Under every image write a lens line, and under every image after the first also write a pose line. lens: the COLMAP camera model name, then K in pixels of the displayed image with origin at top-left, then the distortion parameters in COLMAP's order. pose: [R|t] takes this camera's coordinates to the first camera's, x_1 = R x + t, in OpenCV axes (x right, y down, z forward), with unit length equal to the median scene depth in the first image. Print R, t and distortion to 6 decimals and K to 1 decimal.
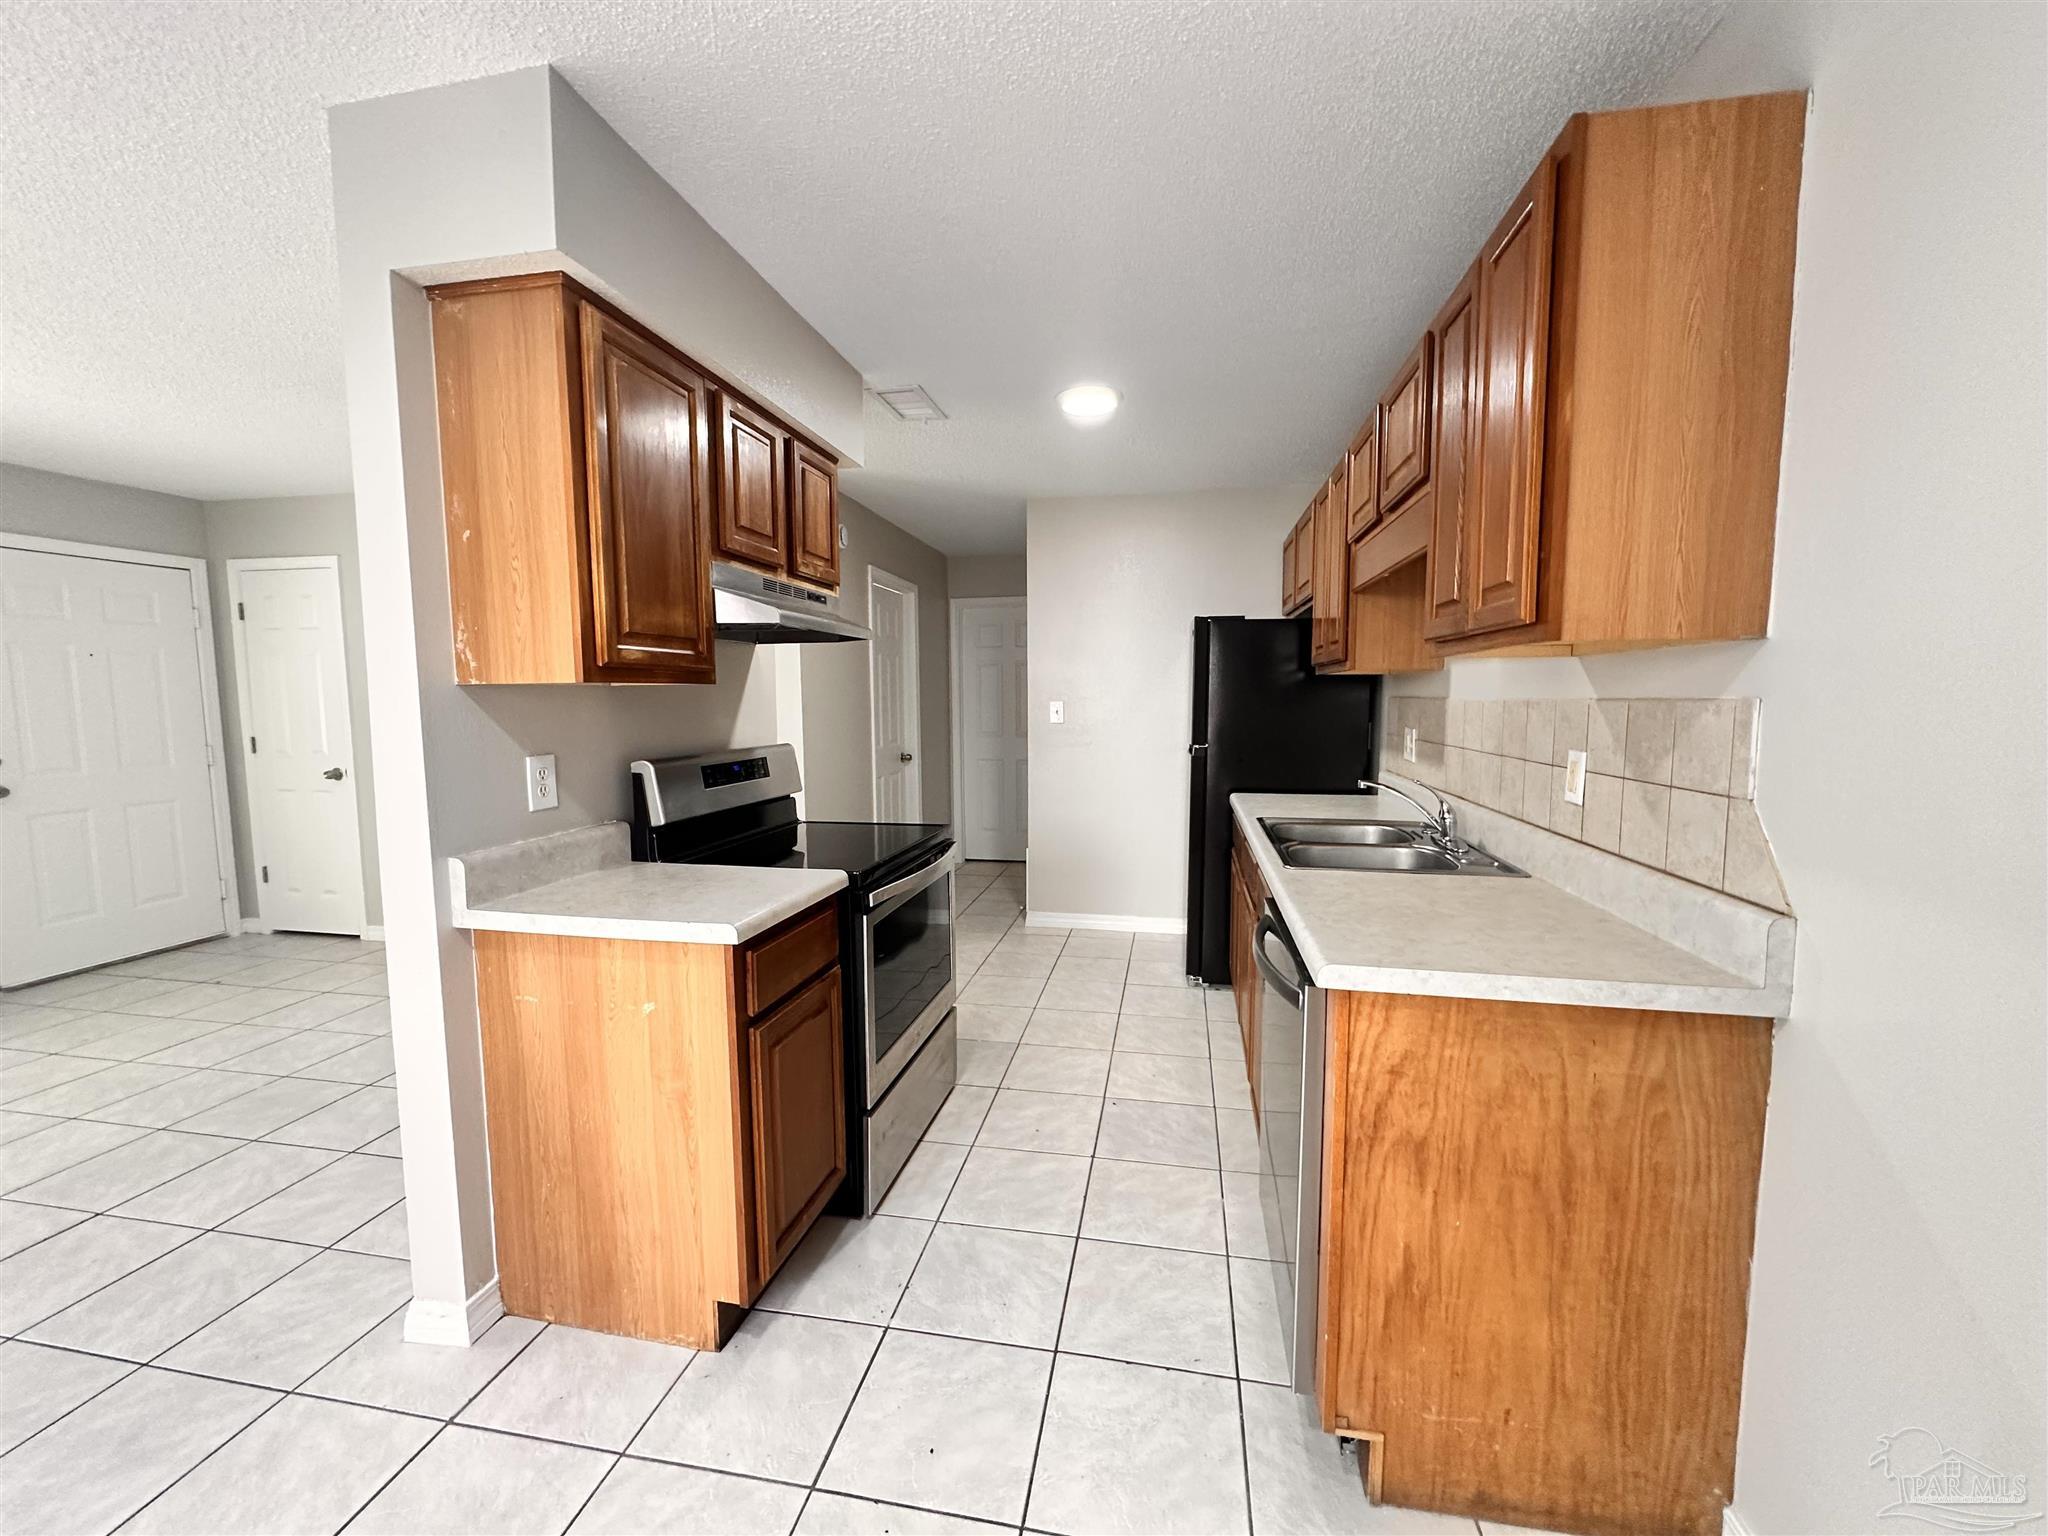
lens RADIAL K [[814.0, 0, 1018.4], [0, 814.0, 766.2], [0, 0, 1]] dist [-0.002563, 0.000610]
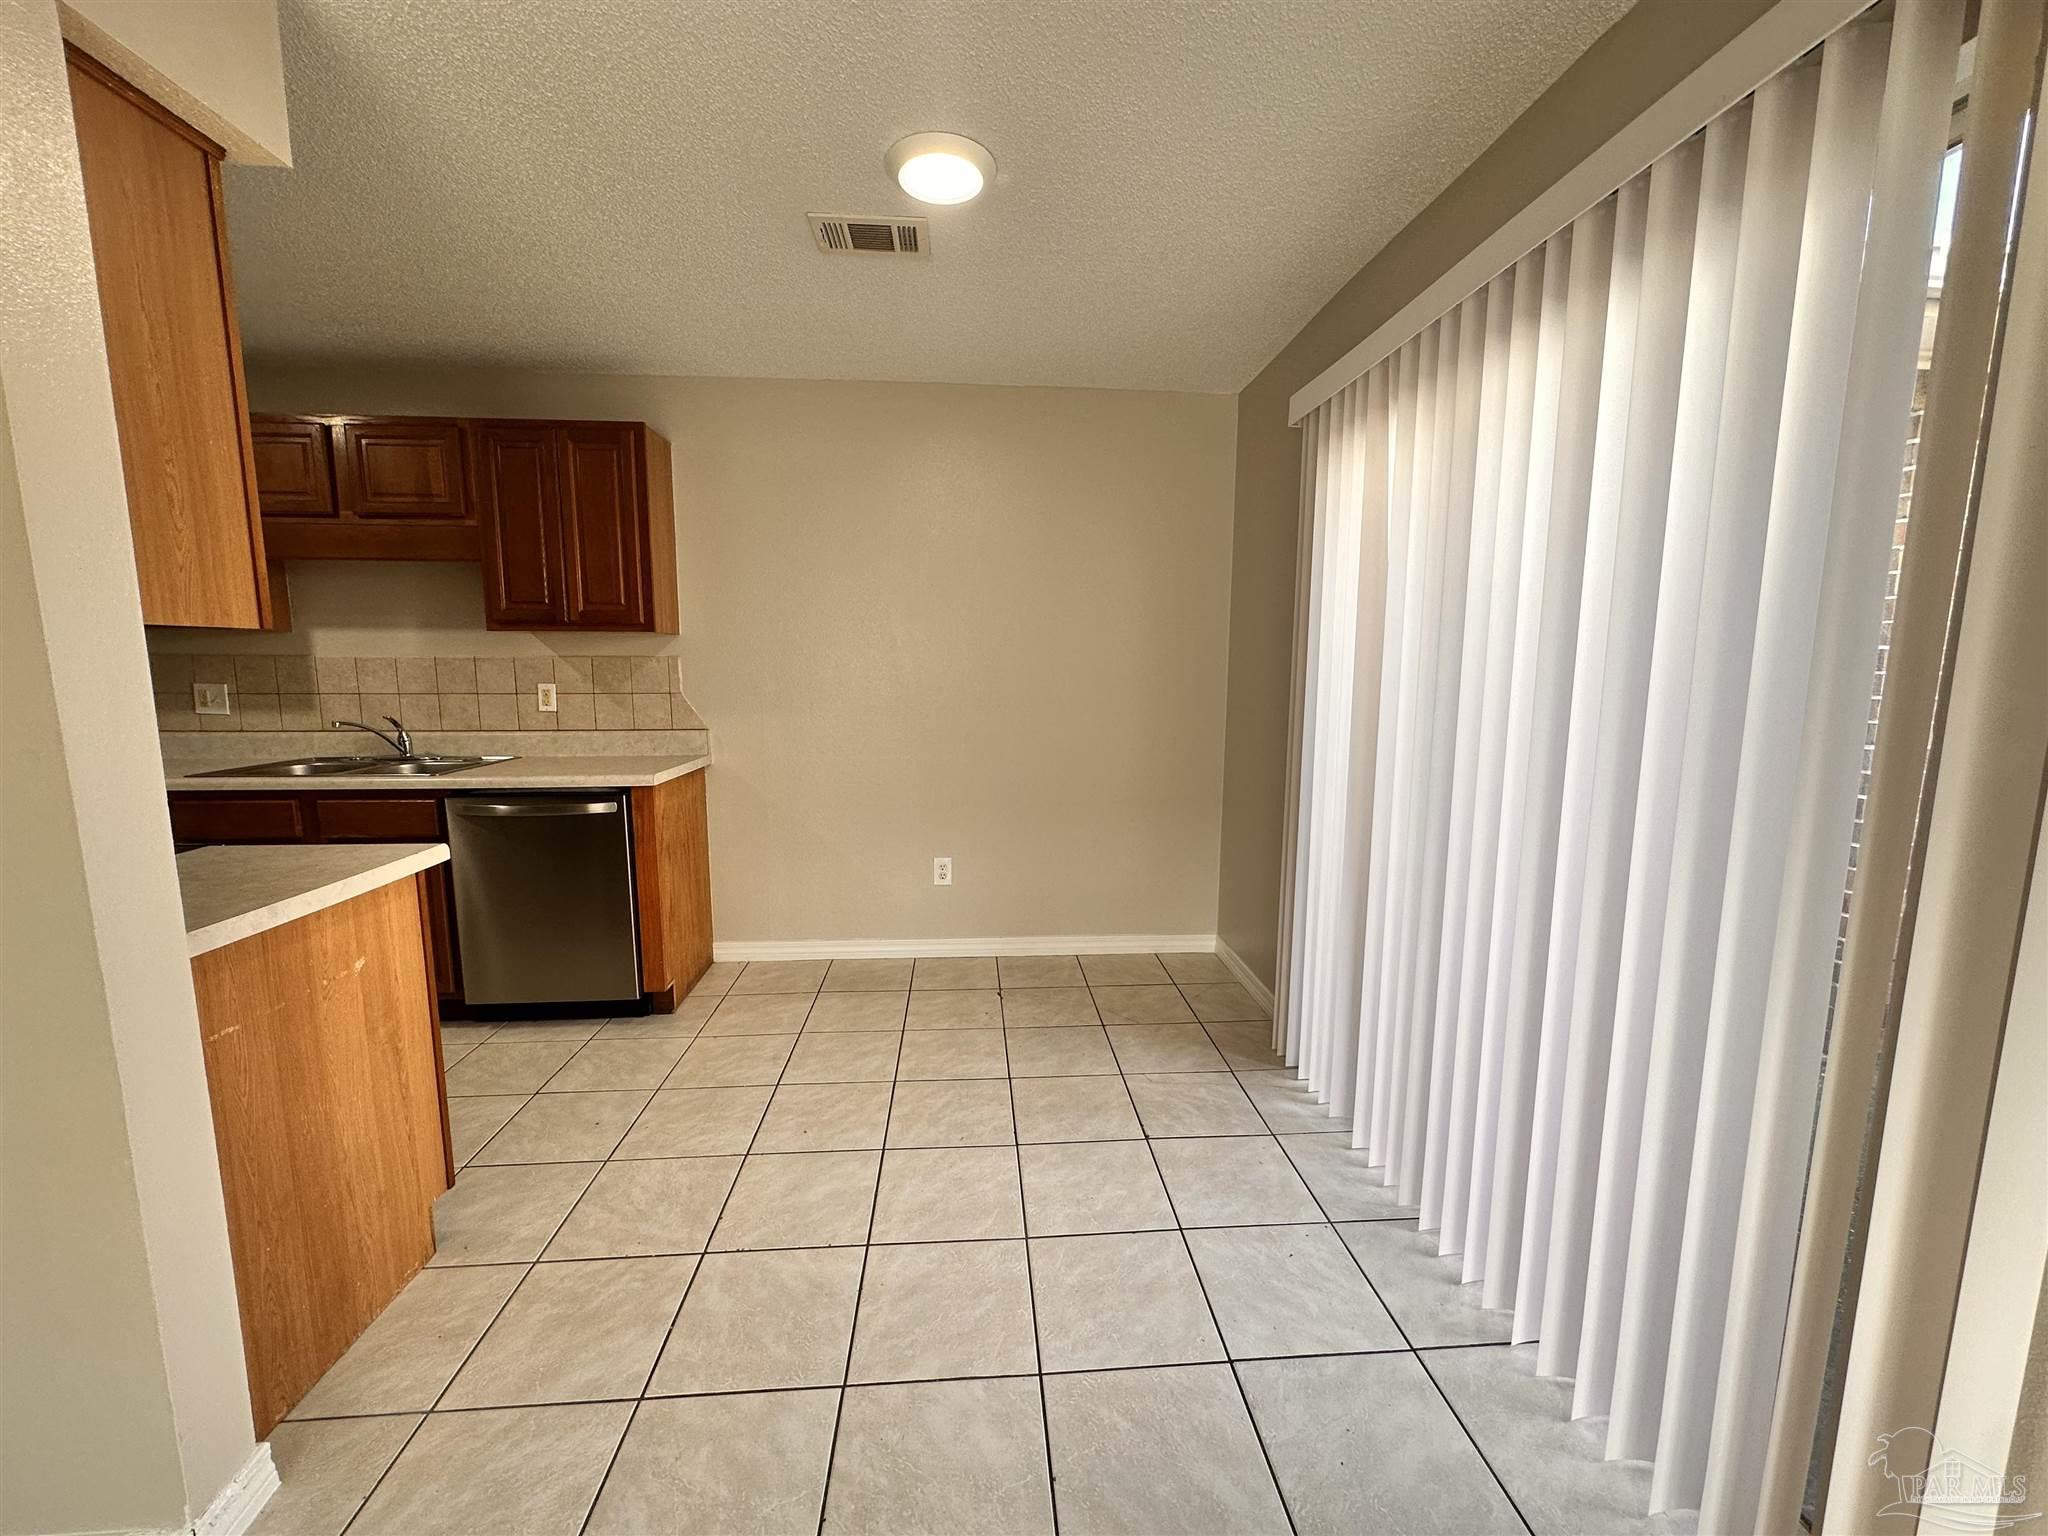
lens RADIAL K [[814.0, 0, 1037.0], [0, 814.0, 771.2], [0, 0, 1]] dist [-0.002563, 0.000610]
pose [[-0.274777, -0.126248, 0.953184, -1.583098], [0.081572, 0.984708, 0.153939, -0.017837], [-0.958042, 0.120052, -0.260277, 0.442545]]
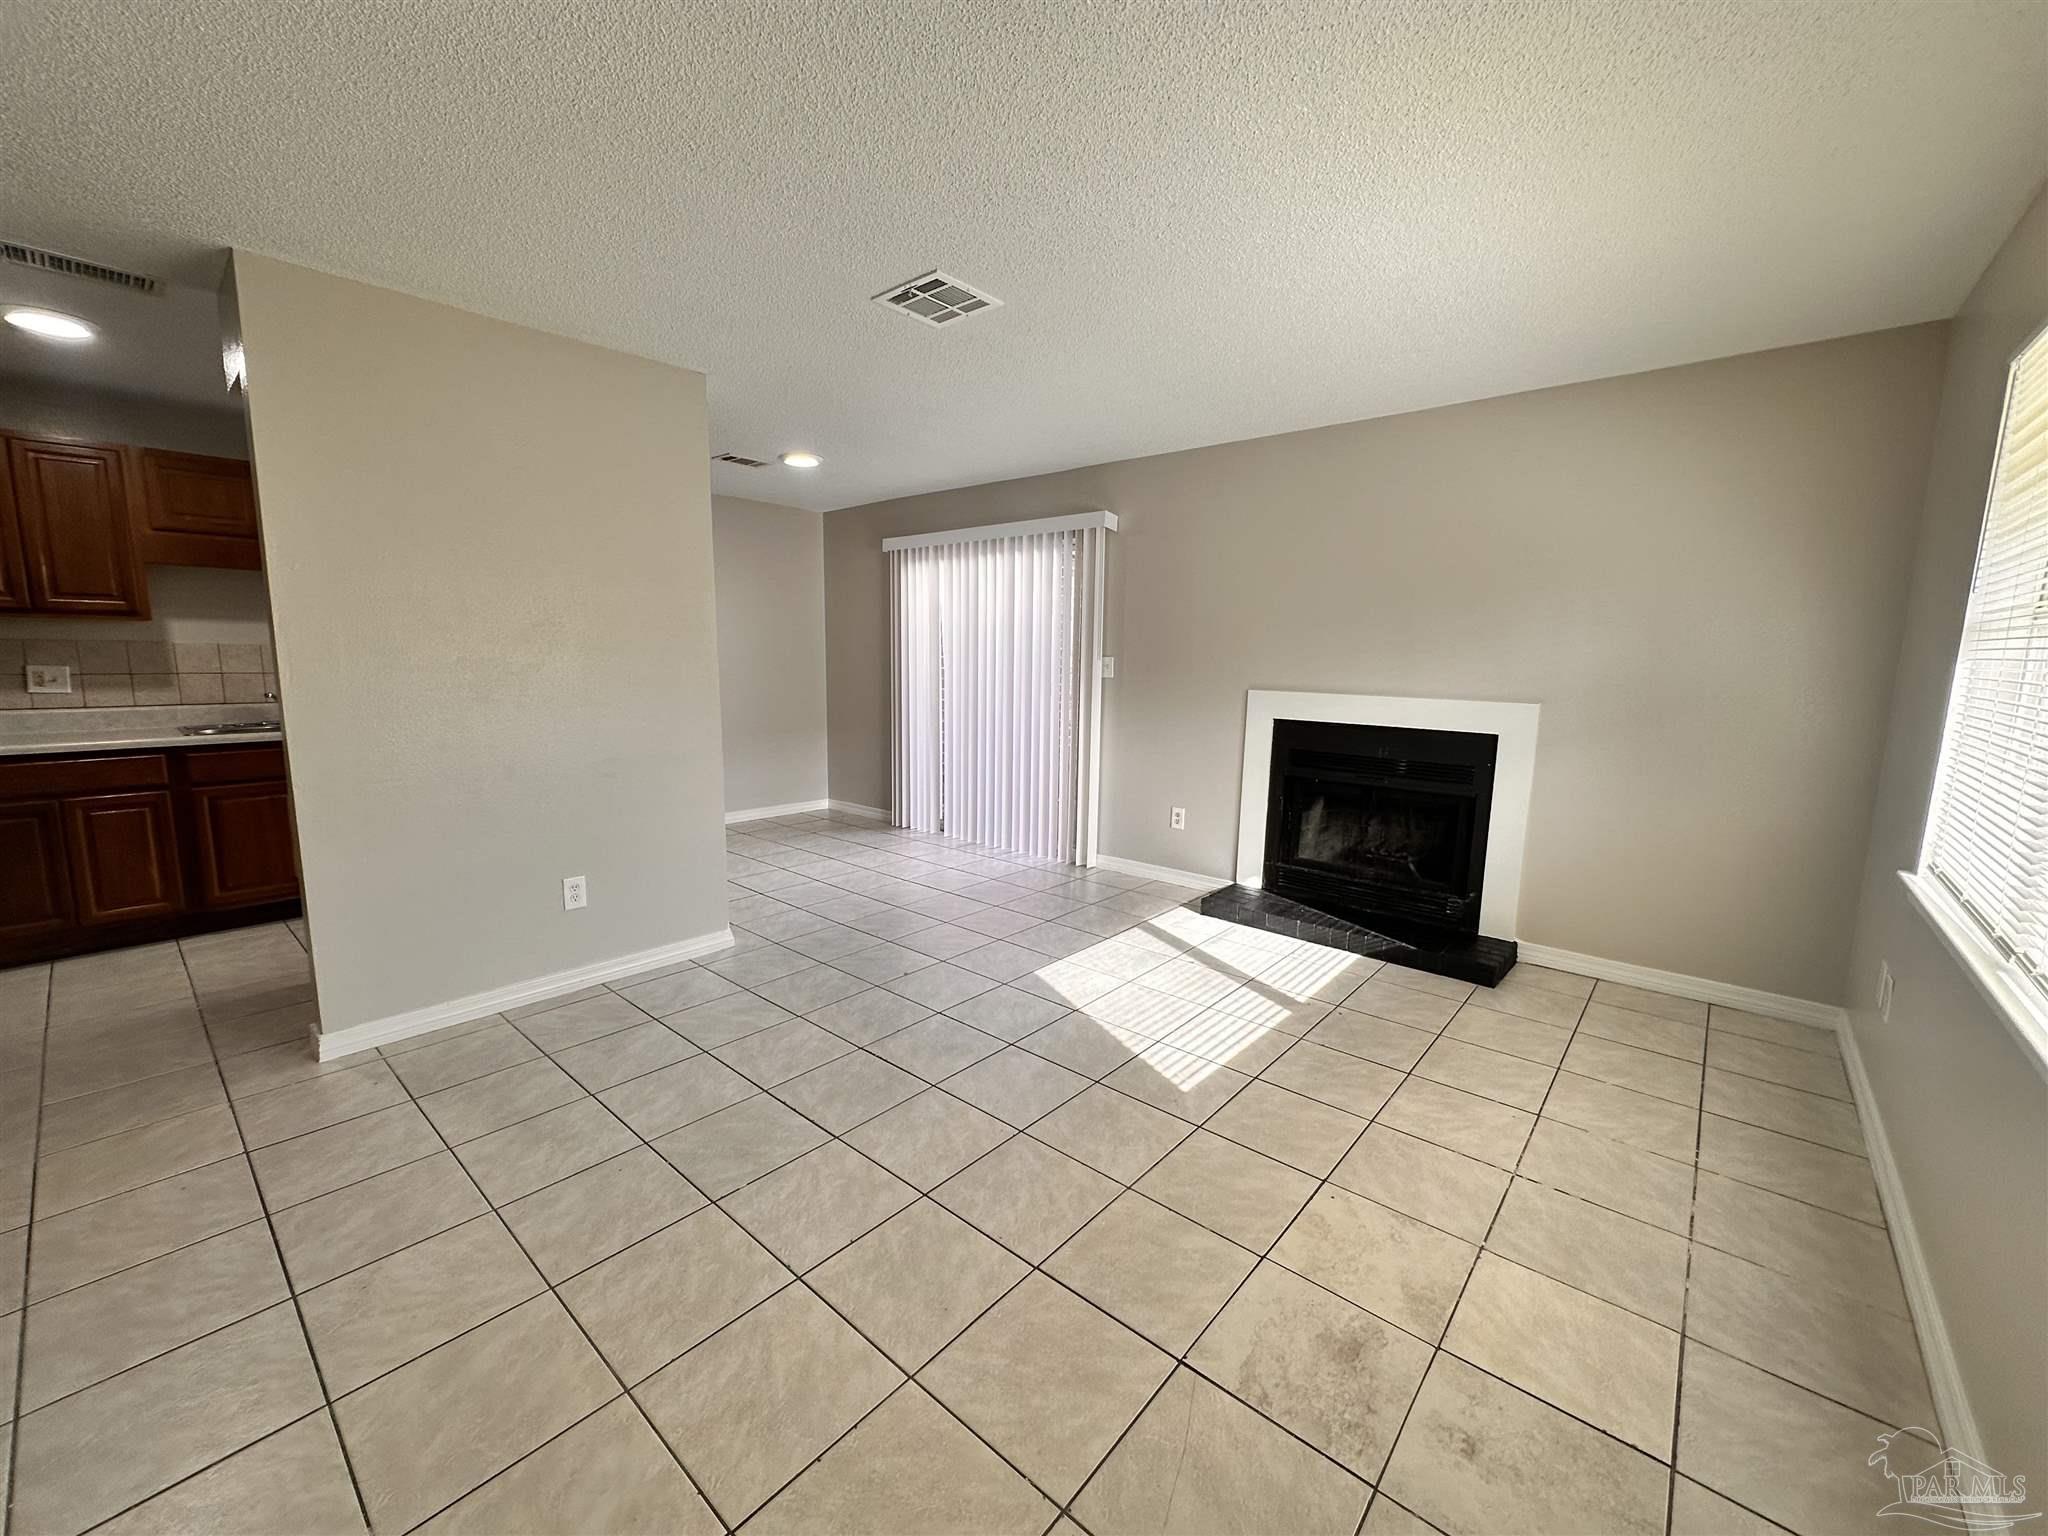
lens RADIAL K [[814.0, 0, 1026.6], [0, 814.0, 777.6], [0, 0, 1]] dist [-0.002563, 0.000610]
pose [[-0.867698, -0.083224, 0.490075, -2.565230], [0.033631, 0.973798, 0.224914, -0.199244], [-0.495952, 0.211640, -0.842164, 2.447094]]
